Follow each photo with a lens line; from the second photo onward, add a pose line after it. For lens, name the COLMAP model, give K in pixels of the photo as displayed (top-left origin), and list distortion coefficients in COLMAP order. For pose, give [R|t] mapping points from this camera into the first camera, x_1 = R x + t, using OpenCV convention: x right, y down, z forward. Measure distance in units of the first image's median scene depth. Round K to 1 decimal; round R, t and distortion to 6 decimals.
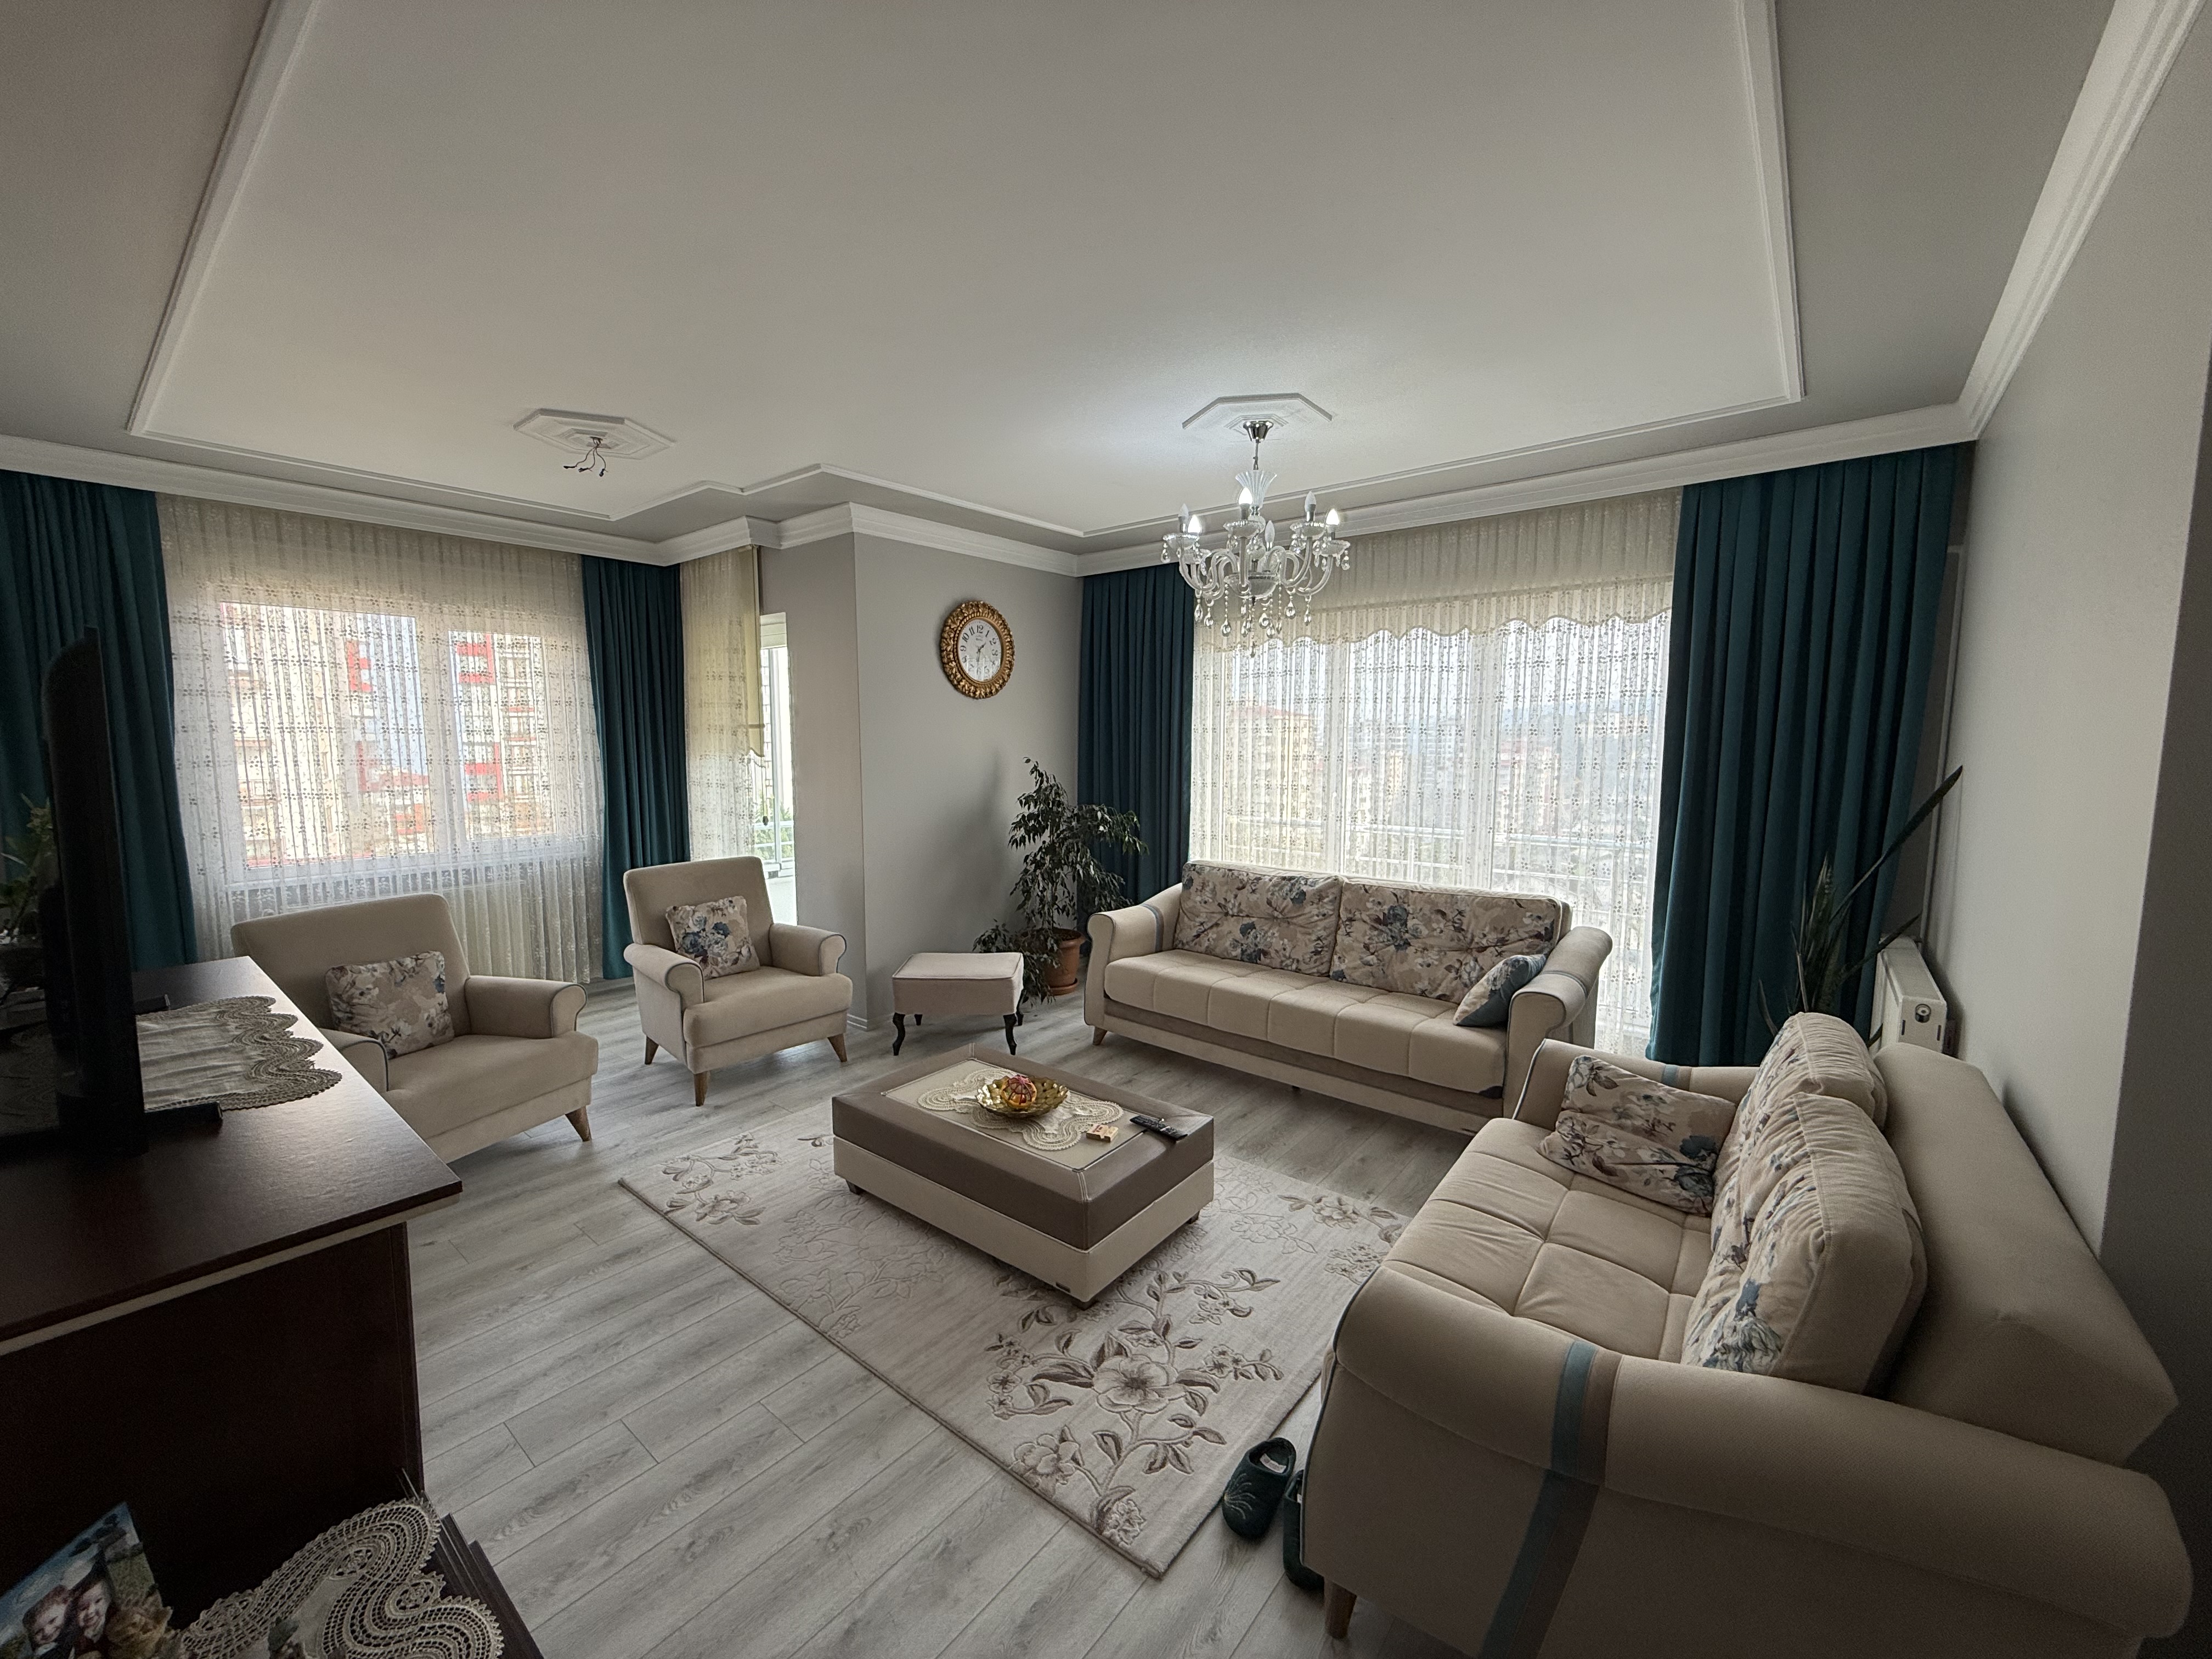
lens RADIAL K [[879.5, 0, 1106.3], [0, 879.5, 829.2], [0, 0, 1]] dist [0.001167, -0.000079]
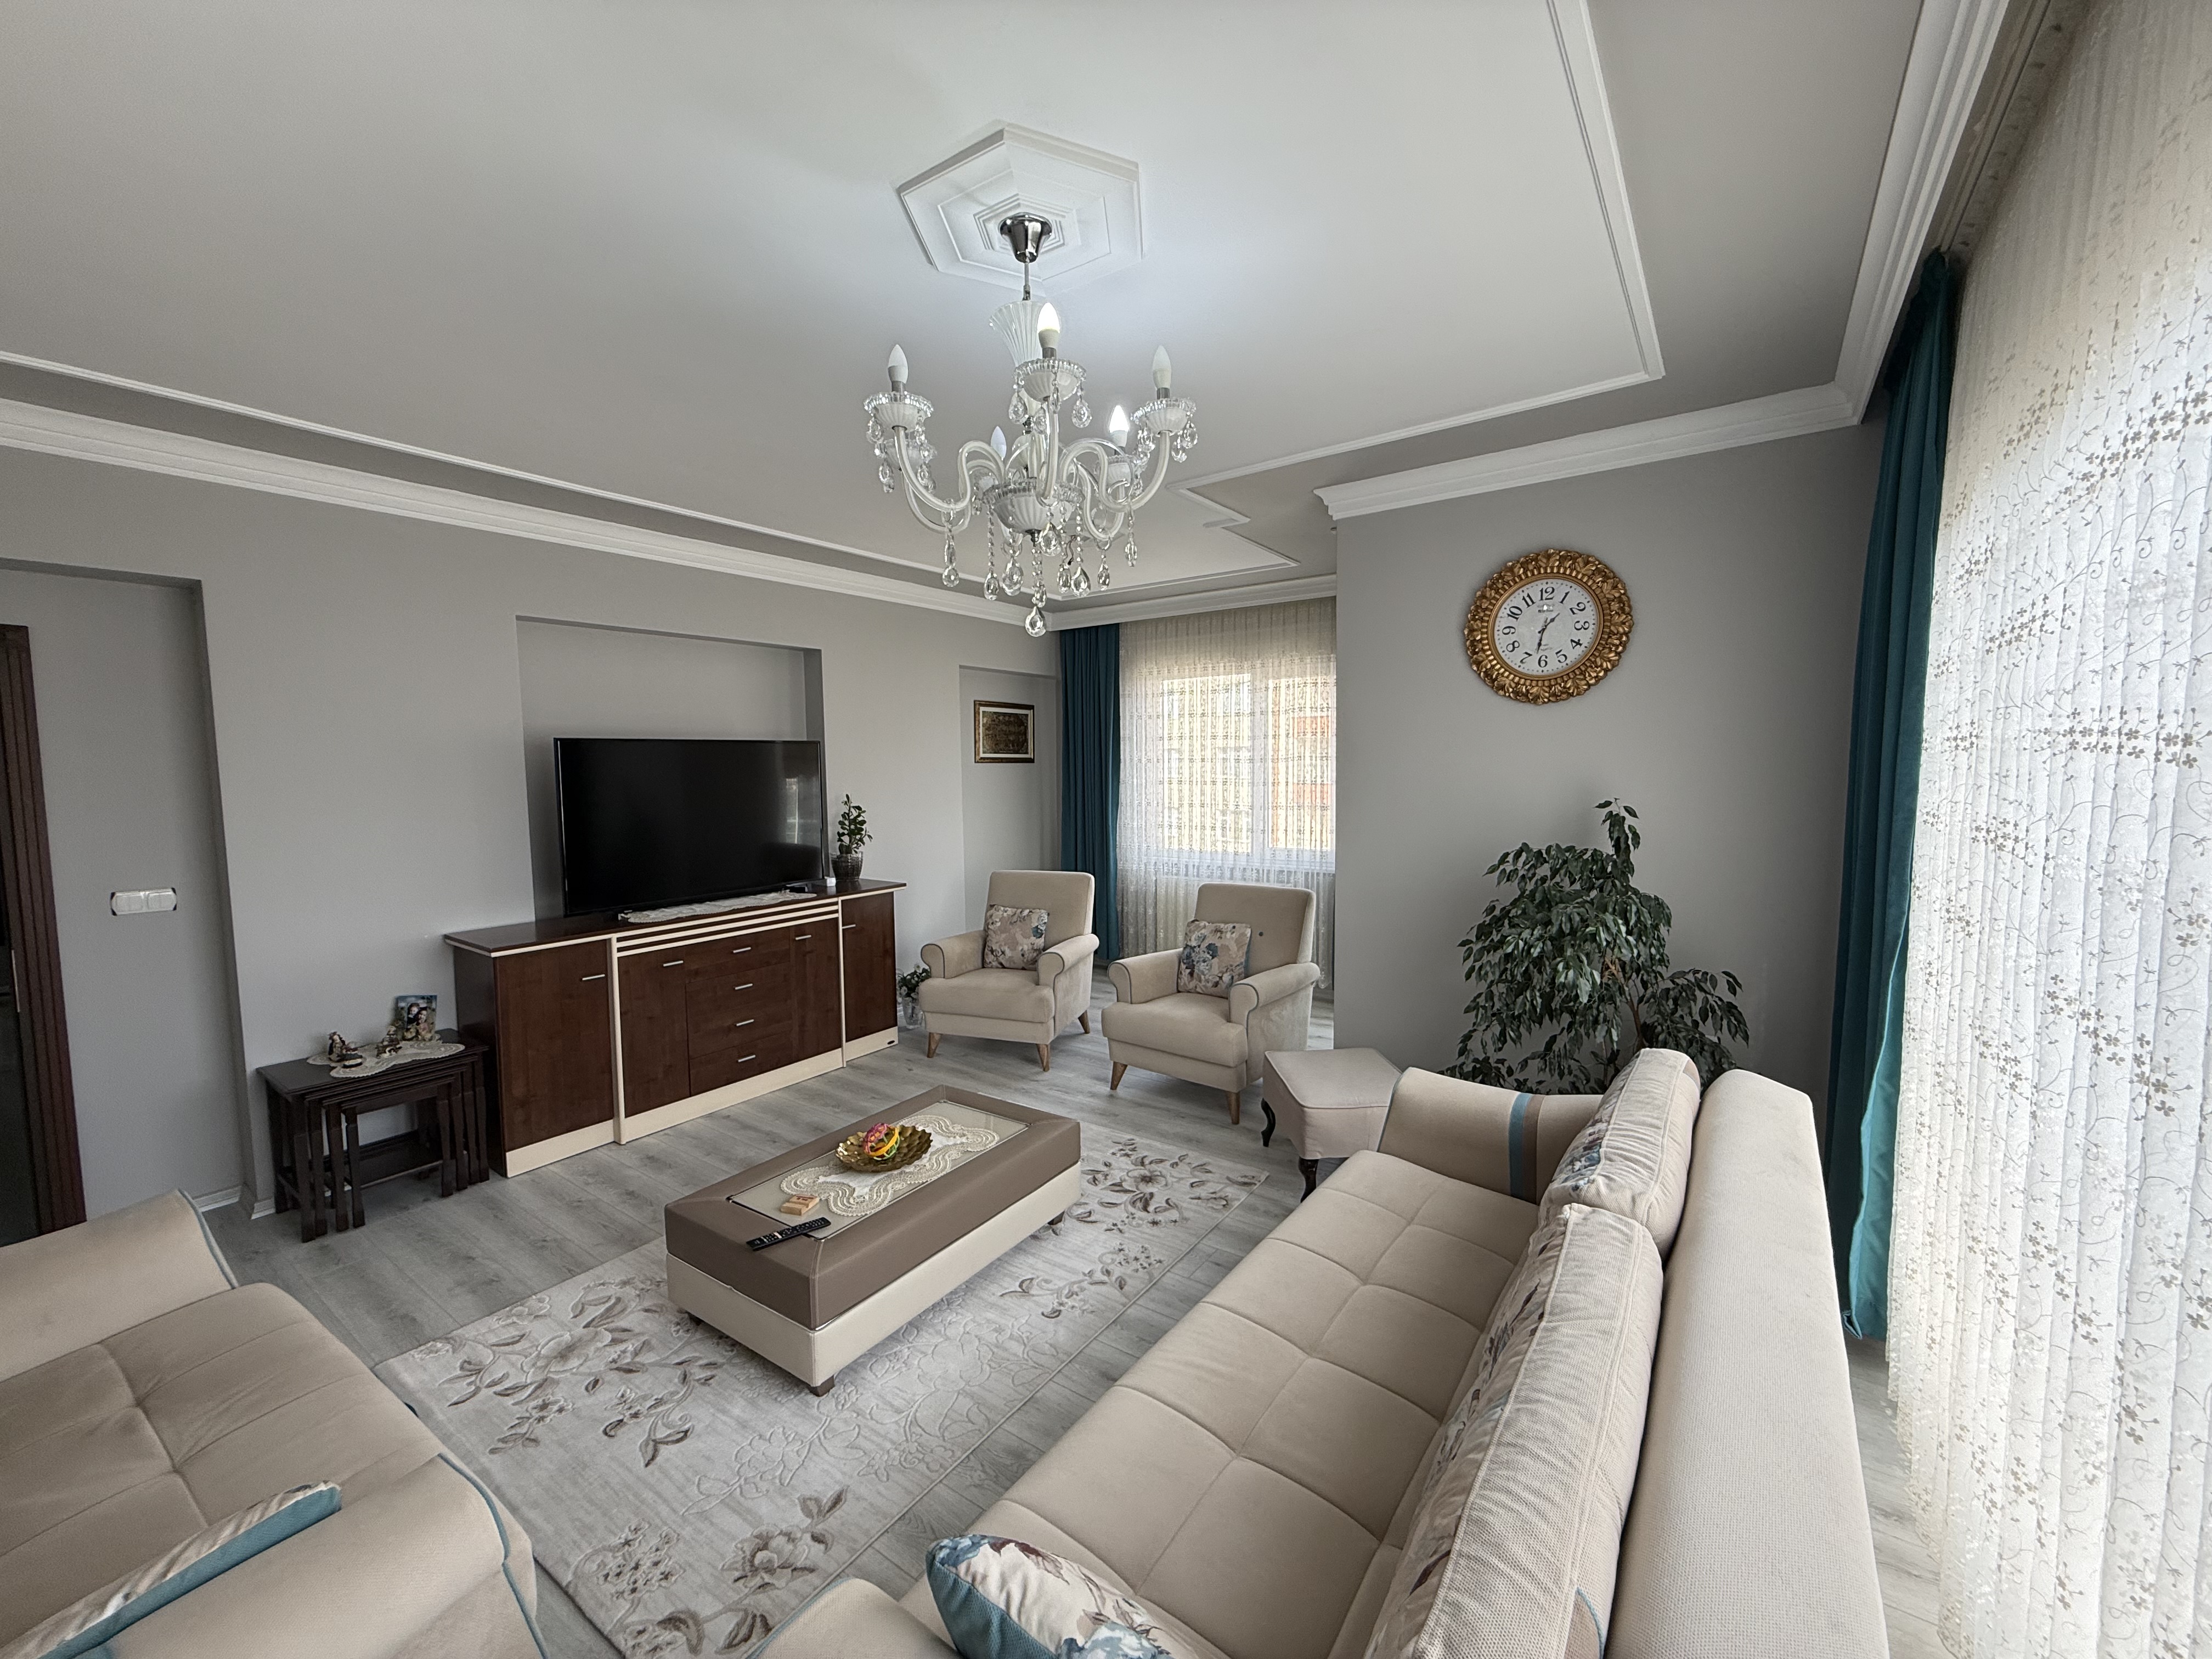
lens RADIAL K [[879.5, 0, 1099.2], [0, 879.5, 833.4], [0, 0, 1]] dist [0.001167, -0.000079]
pose [[0.060339, 0.077841, -0.995138, 0.616327], [-0.092805, 0.993074, 0.072052, -0.091597], [0.993854, 0.088007, 0.067145, 0.834708]]
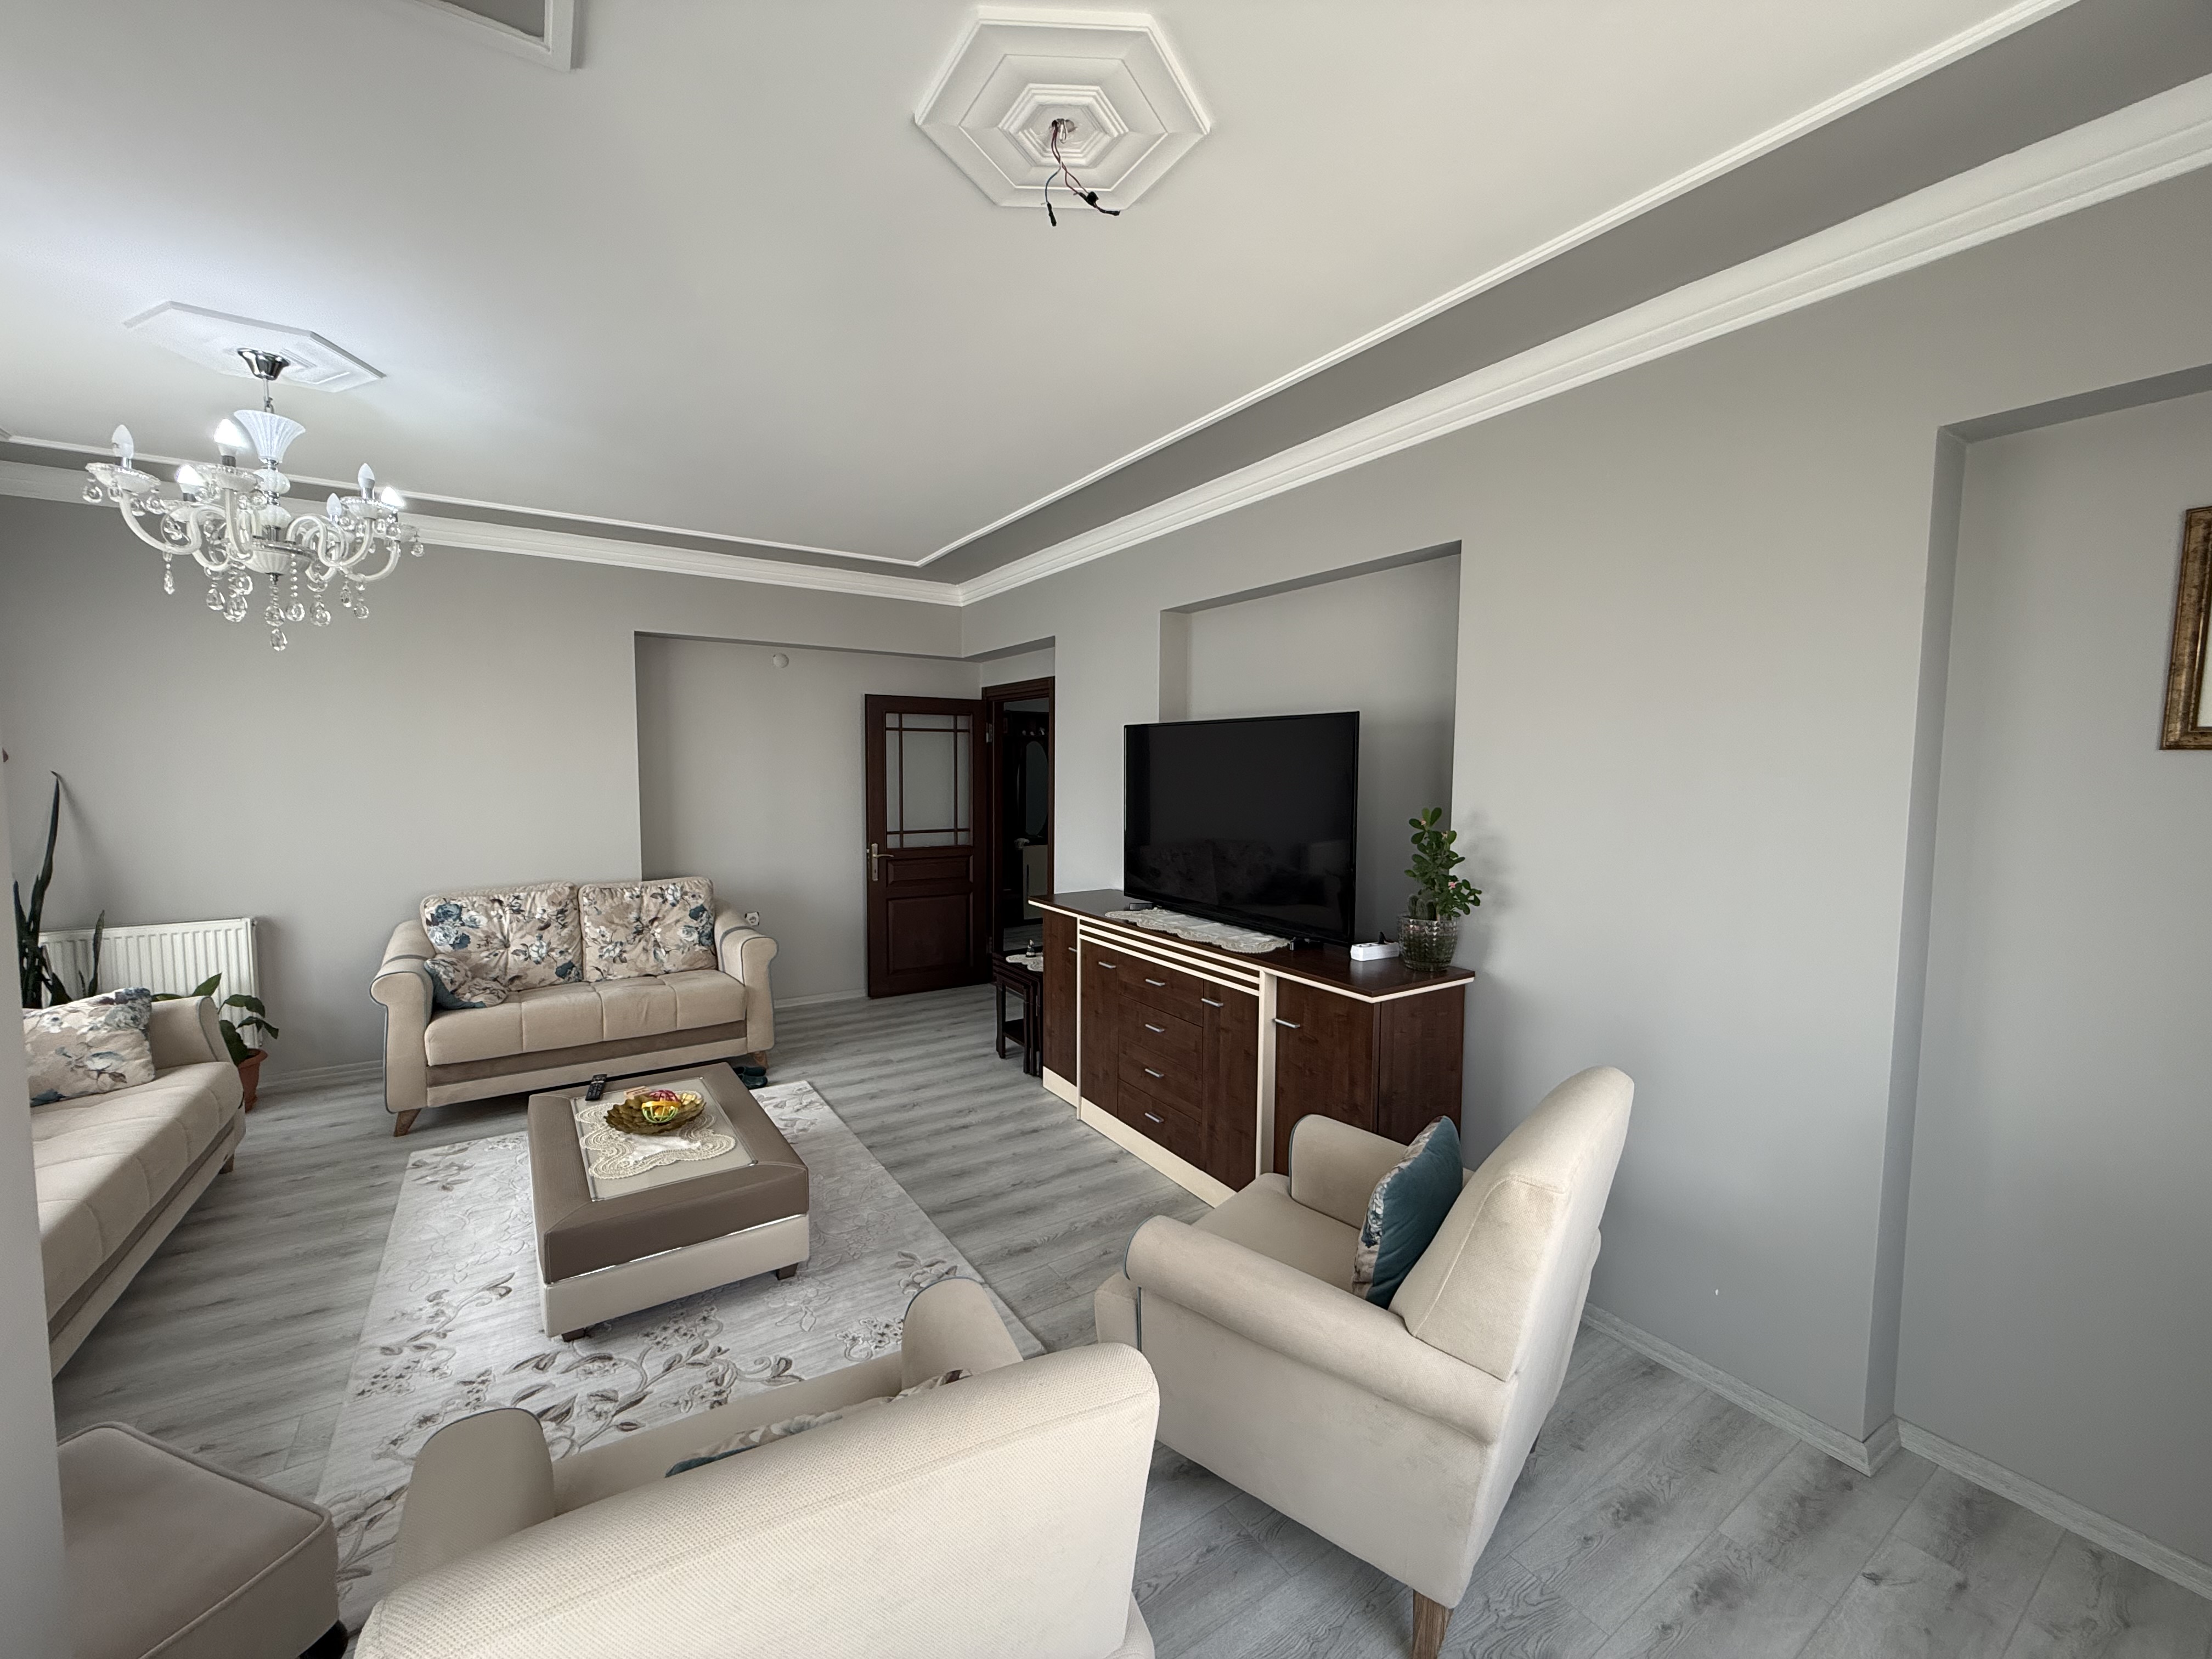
lens RADIAL K [[879.5, 0, 1105.3], [0, 879.5, 828.8], [0, 0, 1]] dist [0.001167, -0.000079]
pose [[-0.952563, -0.032341, 0.302617, -0.642410], [0.022038, 0.984398, 0.174573, -0.130016], [-0.303542, 0.172961, -0.936988, 1.266939]]
